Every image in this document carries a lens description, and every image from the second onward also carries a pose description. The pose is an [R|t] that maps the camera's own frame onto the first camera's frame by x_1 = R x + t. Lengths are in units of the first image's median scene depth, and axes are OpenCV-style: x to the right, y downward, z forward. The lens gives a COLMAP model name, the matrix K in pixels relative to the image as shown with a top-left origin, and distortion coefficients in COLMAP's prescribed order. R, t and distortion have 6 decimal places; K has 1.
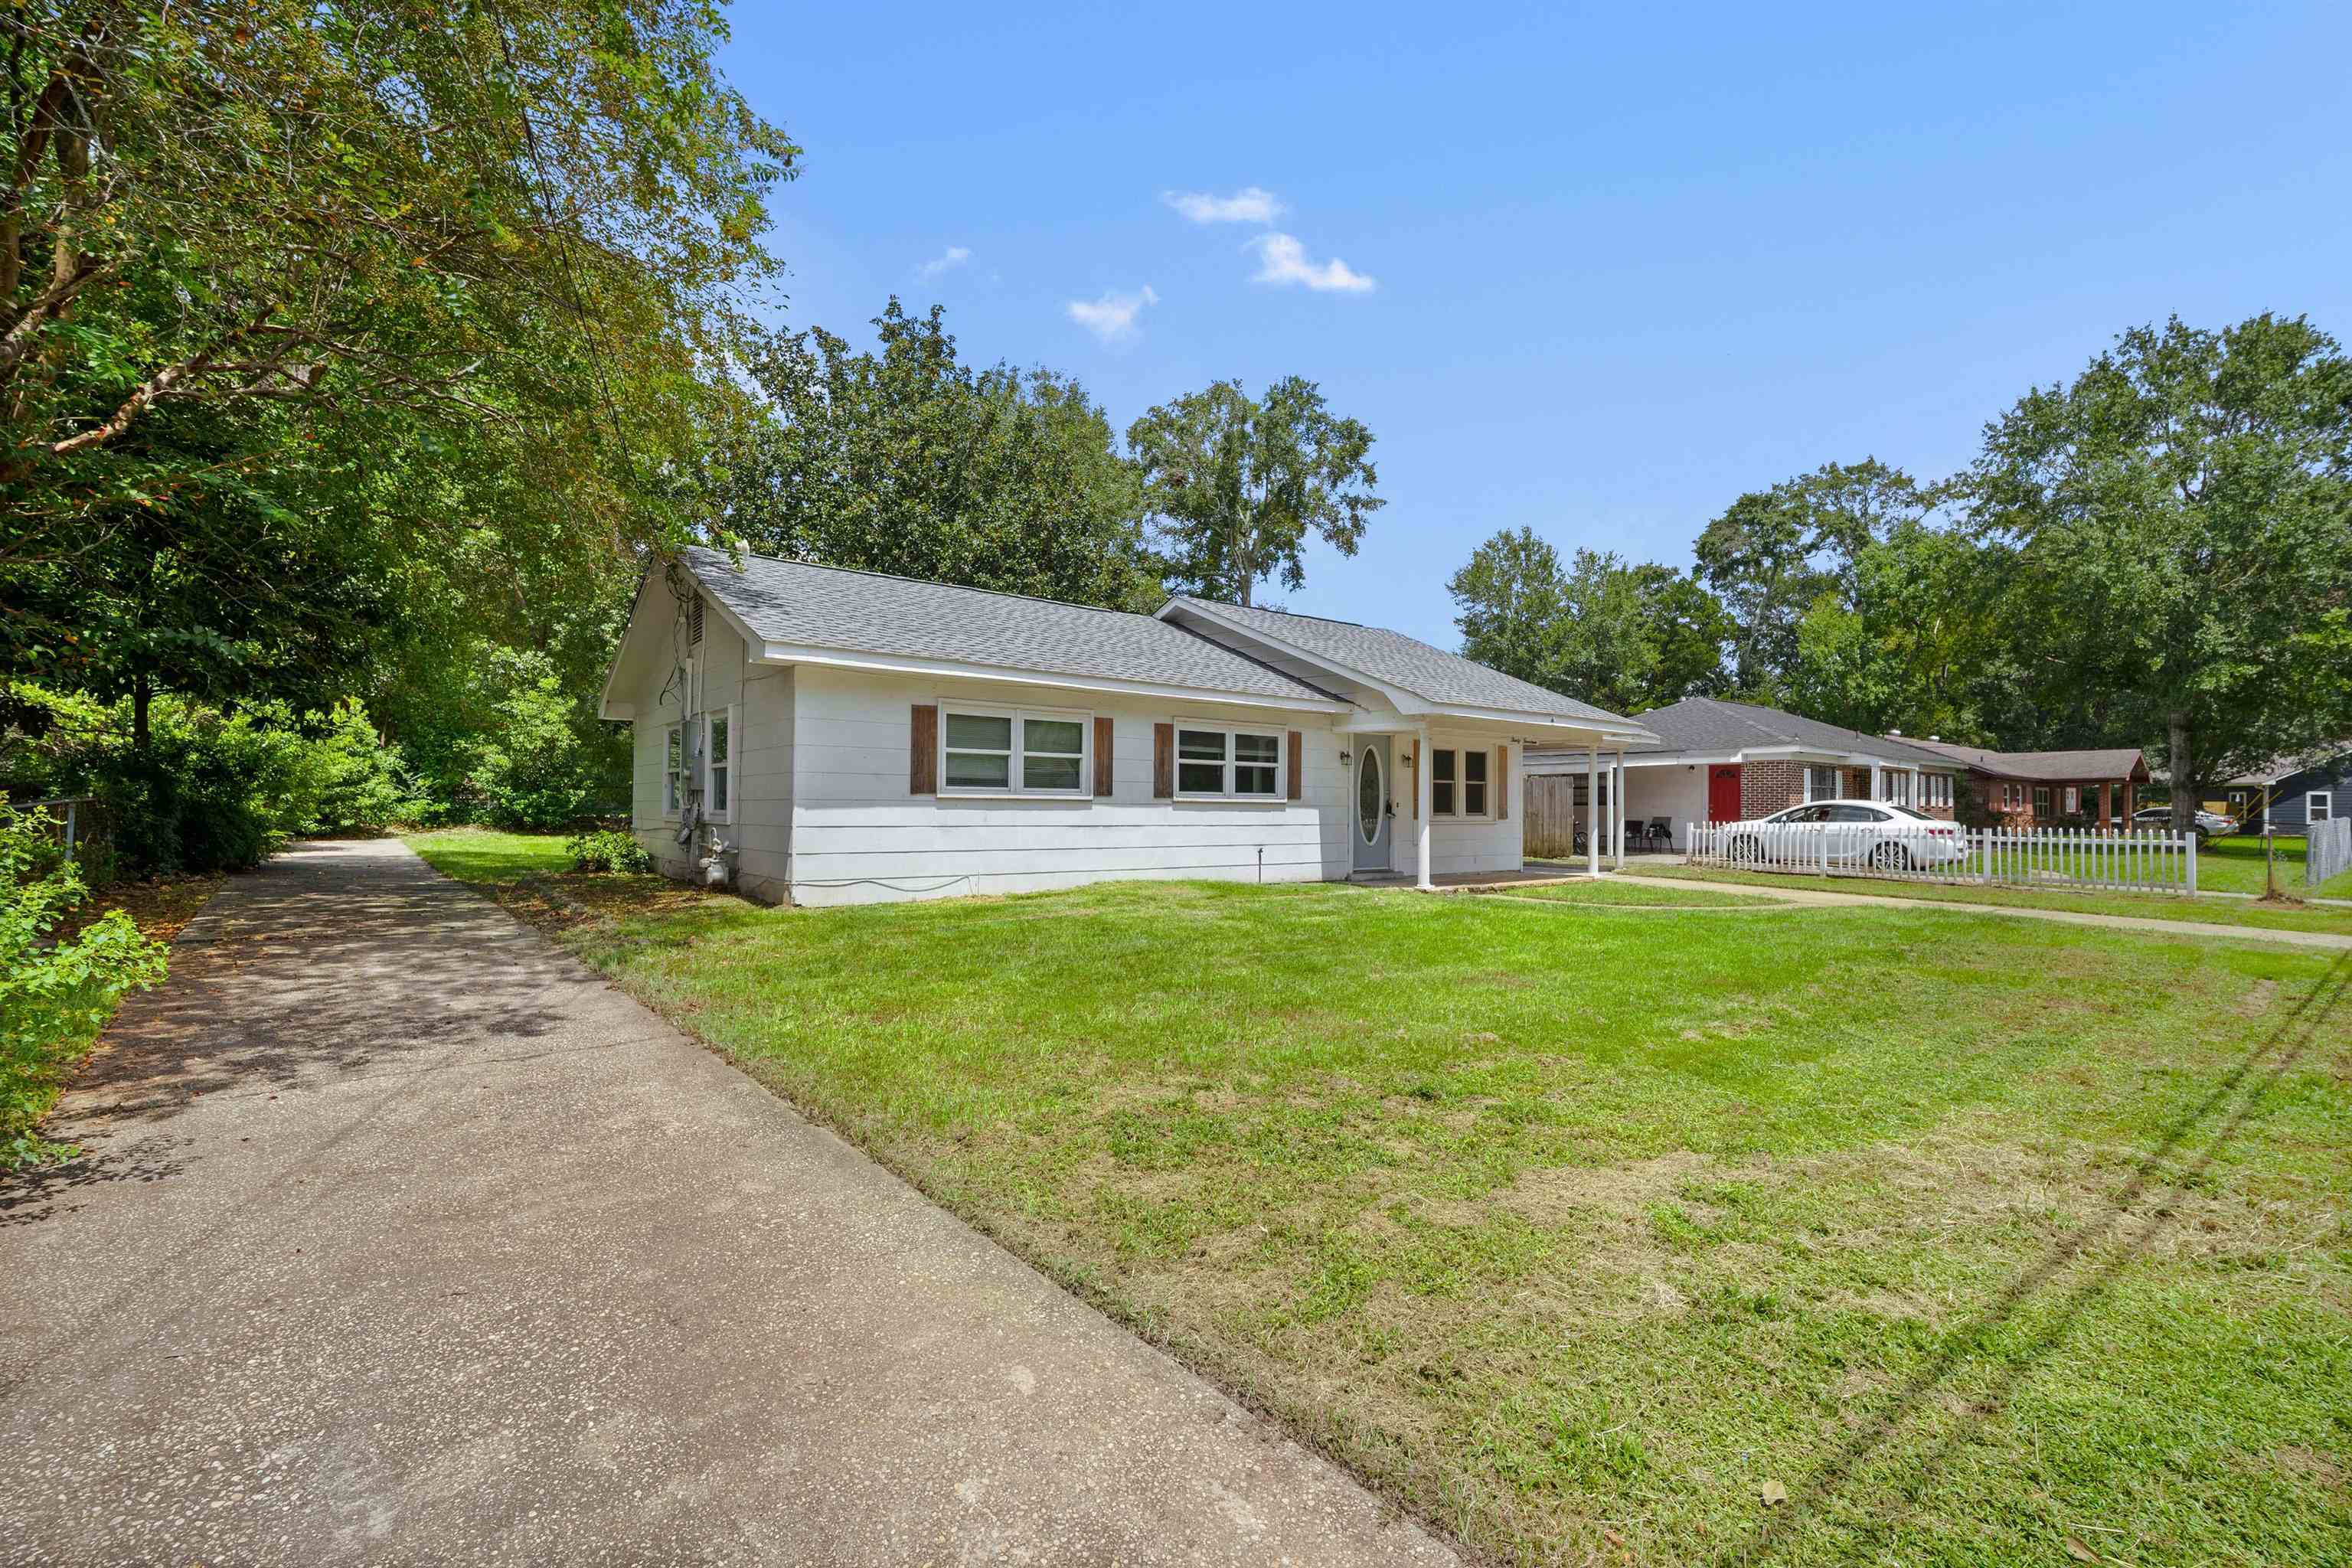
lens RADIAL K [[1039.7, 0, 1178.9], [0, 1039.7, 787.9], [0, 0, 1]] dist [-0.013214, 0.001779]
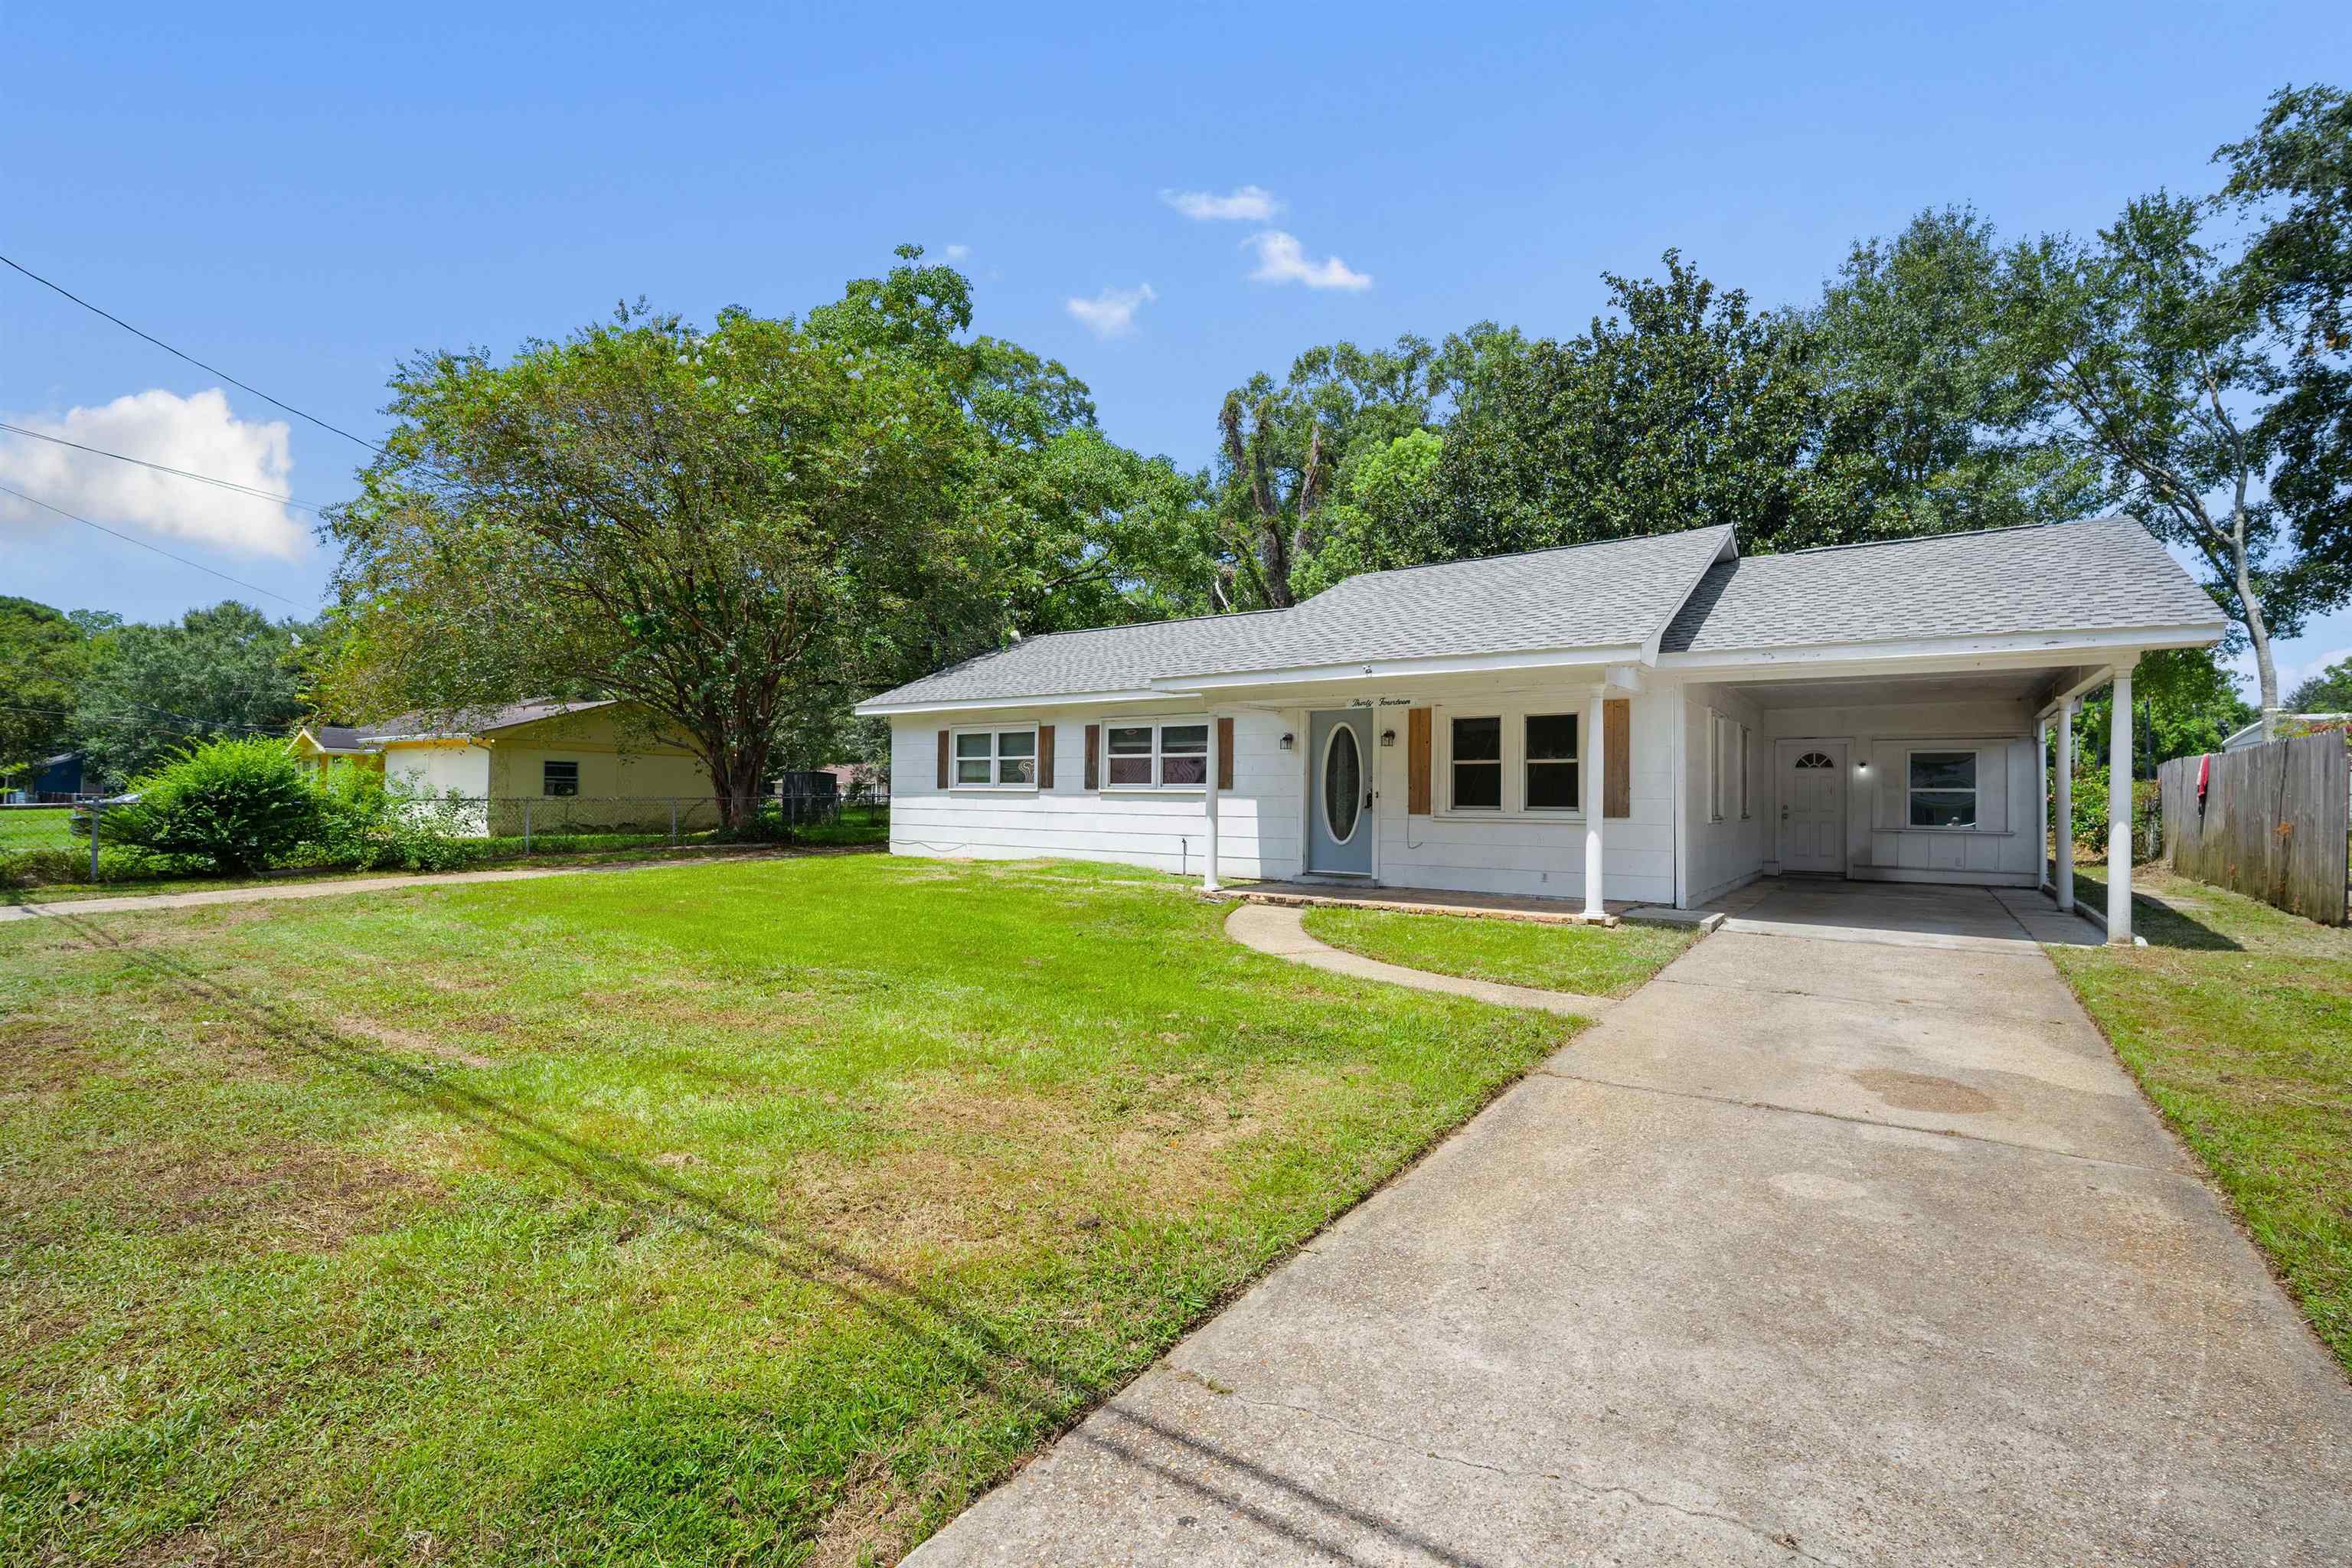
lens RADIAL K [[1039.7, 0, 1179.3], [0, 1039.7, 787.3], [0, 0, 1]] dist [-0.013214, 0.001779]
pose [[0.262643, -0.016032, -0.964760, 1.089467], [0.009431, 0.999857, -0.014047, 0.023912], [0.964847, -0.005409, 0.262756, 0.760590]]
